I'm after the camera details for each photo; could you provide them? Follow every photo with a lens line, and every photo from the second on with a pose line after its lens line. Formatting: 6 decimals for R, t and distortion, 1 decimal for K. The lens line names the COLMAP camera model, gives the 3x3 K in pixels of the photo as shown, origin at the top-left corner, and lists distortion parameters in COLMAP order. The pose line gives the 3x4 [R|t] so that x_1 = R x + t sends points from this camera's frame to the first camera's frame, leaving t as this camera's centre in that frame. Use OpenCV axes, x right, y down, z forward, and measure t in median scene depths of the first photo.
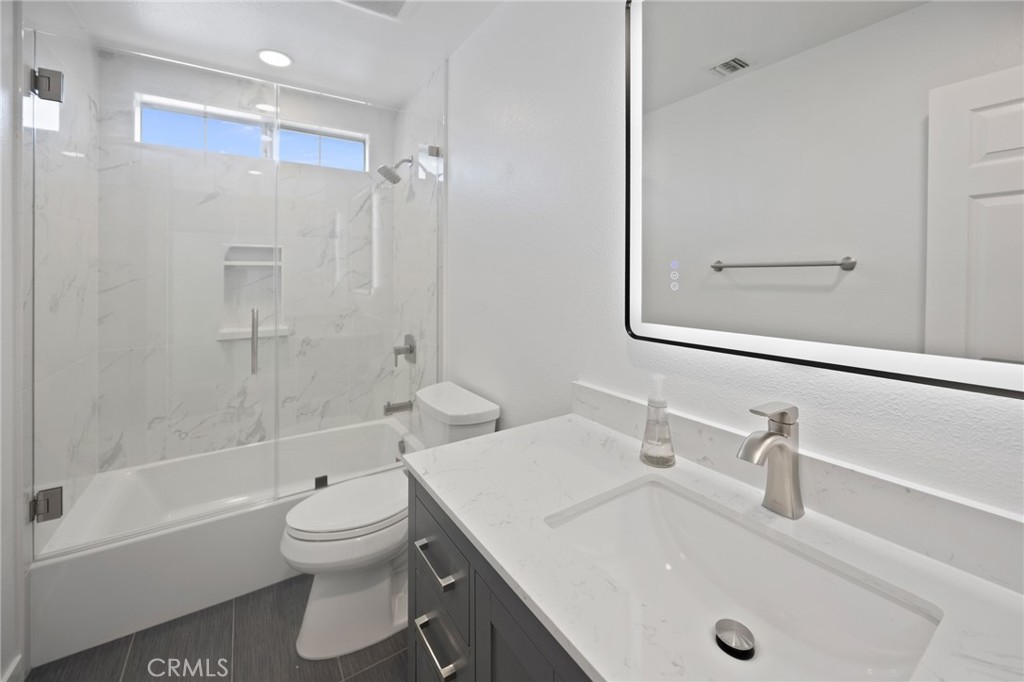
lens RADIAL K [[414.4, 0, 508.6], [0, 414.4, 271.5], [0, 0, 1]] dist [-0.002765, 0.000003]
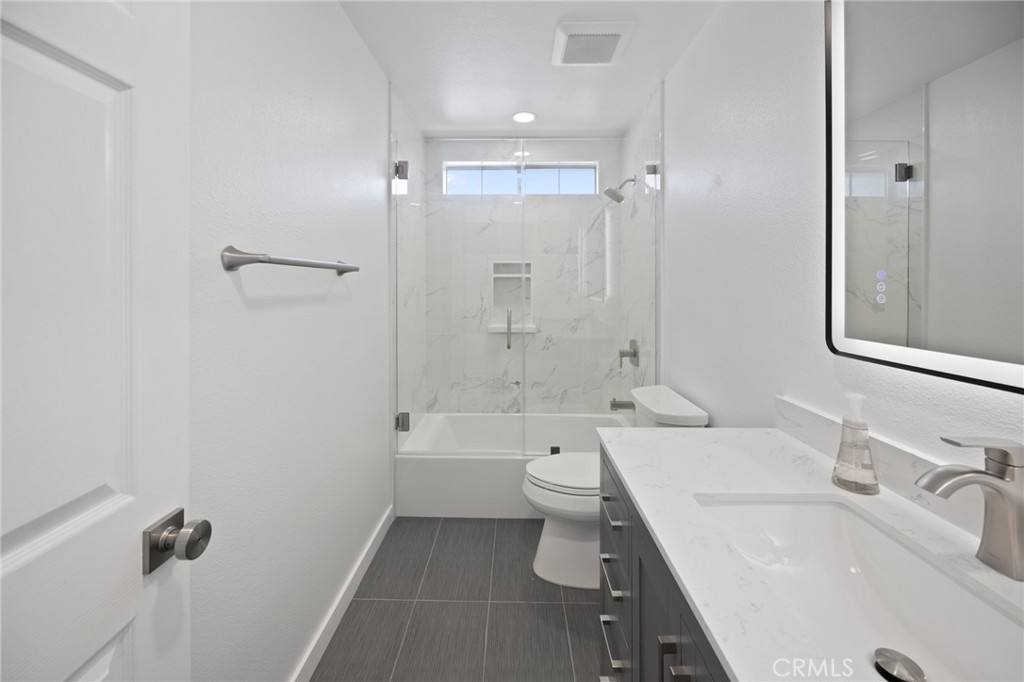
lens RADIAL K [[409.7, 0, 510.0], [0, 409.7, 283.7], [0, 0, 1]] dist [0.000689, 0.000179]
pose [[0.832313, 0.000588, -0.554306, 0.129456], [0.002953, 0.999981, 0.005495, -0.002518], [0.554299, -0.006211, 0.832295, -0.109205]]
